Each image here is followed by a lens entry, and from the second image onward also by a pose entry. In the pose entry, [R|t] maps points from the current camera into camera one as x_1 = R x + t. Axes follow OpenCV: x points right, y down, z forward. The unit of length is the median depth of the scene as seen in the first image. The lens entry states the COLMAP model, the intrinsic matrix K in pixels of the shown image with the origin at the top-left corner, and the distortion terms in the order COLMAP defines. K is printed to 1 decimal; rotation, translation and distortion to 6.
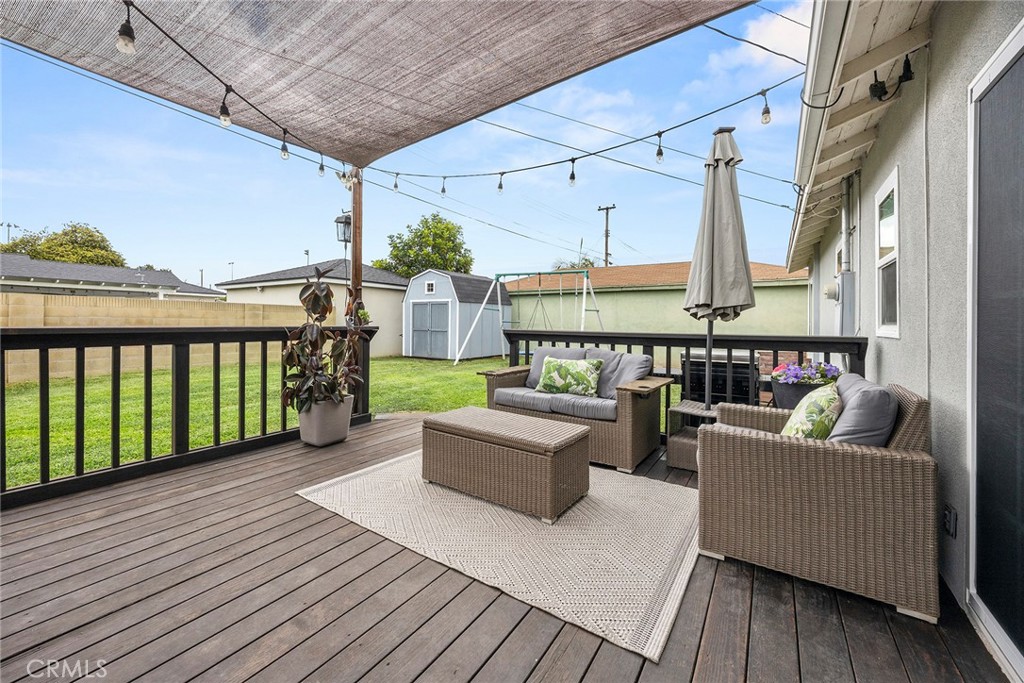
lens RADIAL K [[401.9, 0, 513.0], [0, 401.9, 310.1], [0, 0, 1]] dist [0.000958, 0.000153]
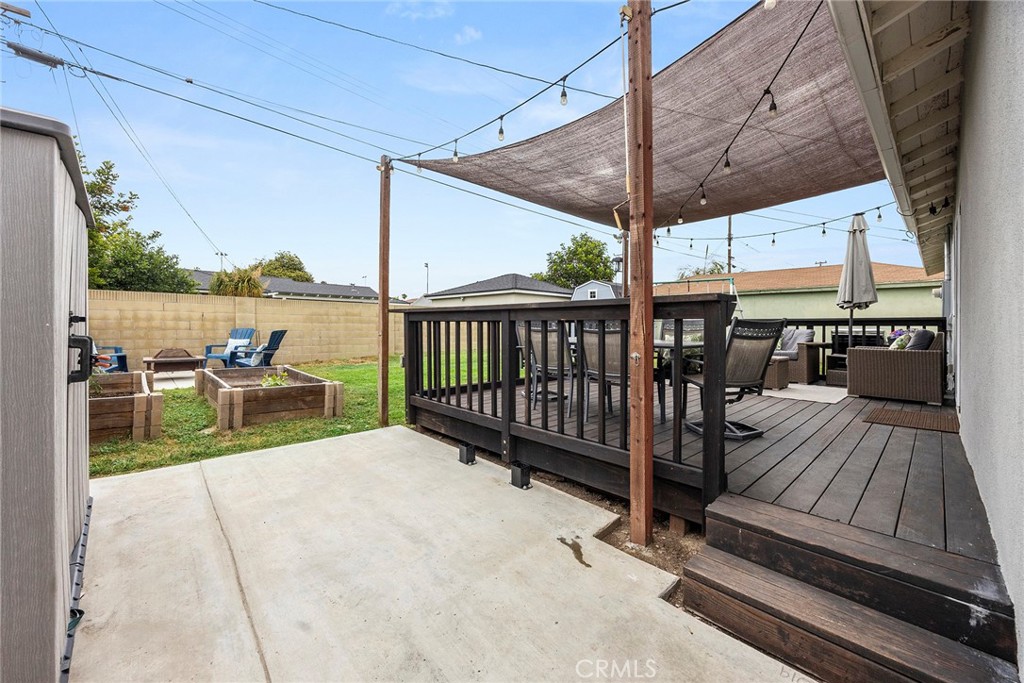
lens RADIAL K [[404.1, 0, 512.5], [0, 404.1, 316.9], [0, 0, 1]] dist [0.000068, 0.000008]
pose [[0.972007, -0.009061, -0.234775, -0.521980], [0.009704, 0.999952, 0.001585, 0.033491], [0.234750, -0.003819, 0.972048, -1.040689]]
